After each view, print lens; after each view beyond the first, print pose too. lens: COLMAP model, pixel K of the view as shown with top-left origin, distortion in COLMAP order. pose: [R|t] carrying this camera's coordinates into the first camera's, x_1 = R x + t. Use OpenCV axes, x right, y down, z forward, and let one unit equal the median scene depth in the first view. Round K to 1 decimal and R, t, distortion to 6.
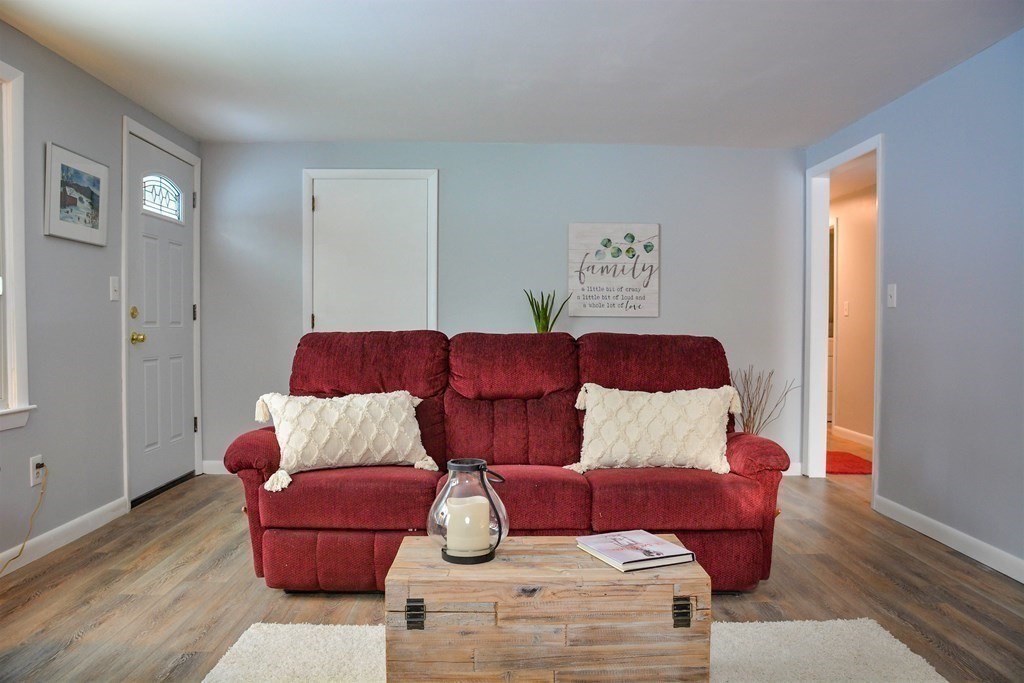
lens RADIAL K [[757.2, 0, 519.6], [0, 757.2, 336.8], [0, 0, 1]] dist [-0.130575, 0.101548]
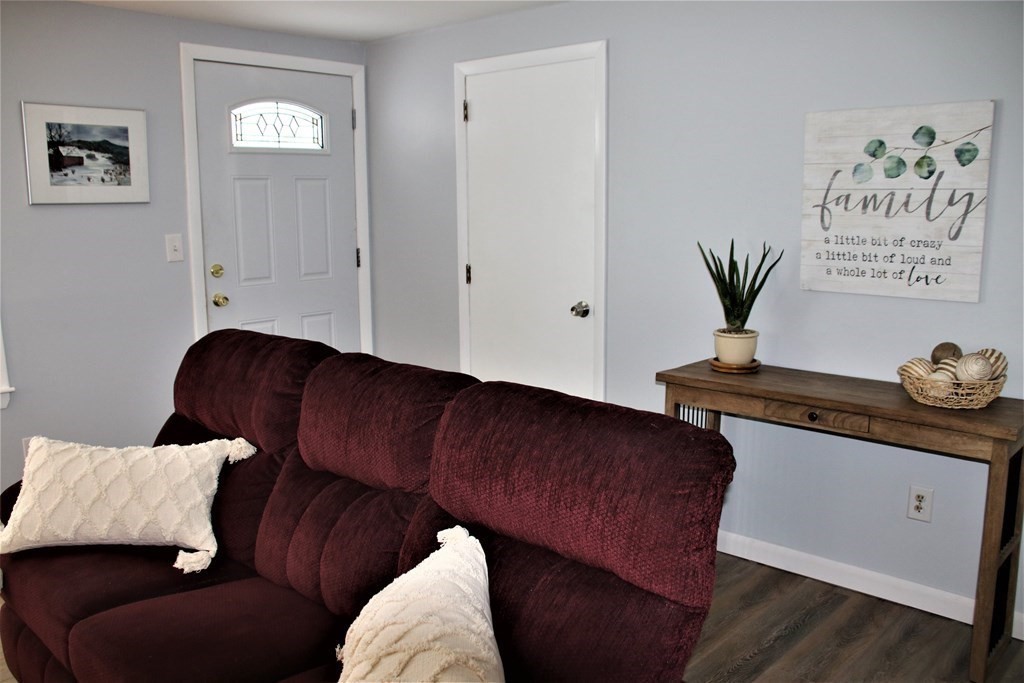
lens RADIAL K [[864.2, 0, 512.0], [0, 864.2, 341.5], [0, 0, 1]] dist [-0.160952, 0.163398]
pose [[0.710259, 0.105773, -0.695948, 0.344565], [-0.001265, 0.988837, 0.148996, -0.080631], [0.703939, -0.104946, 0.702464, 0.426928]]
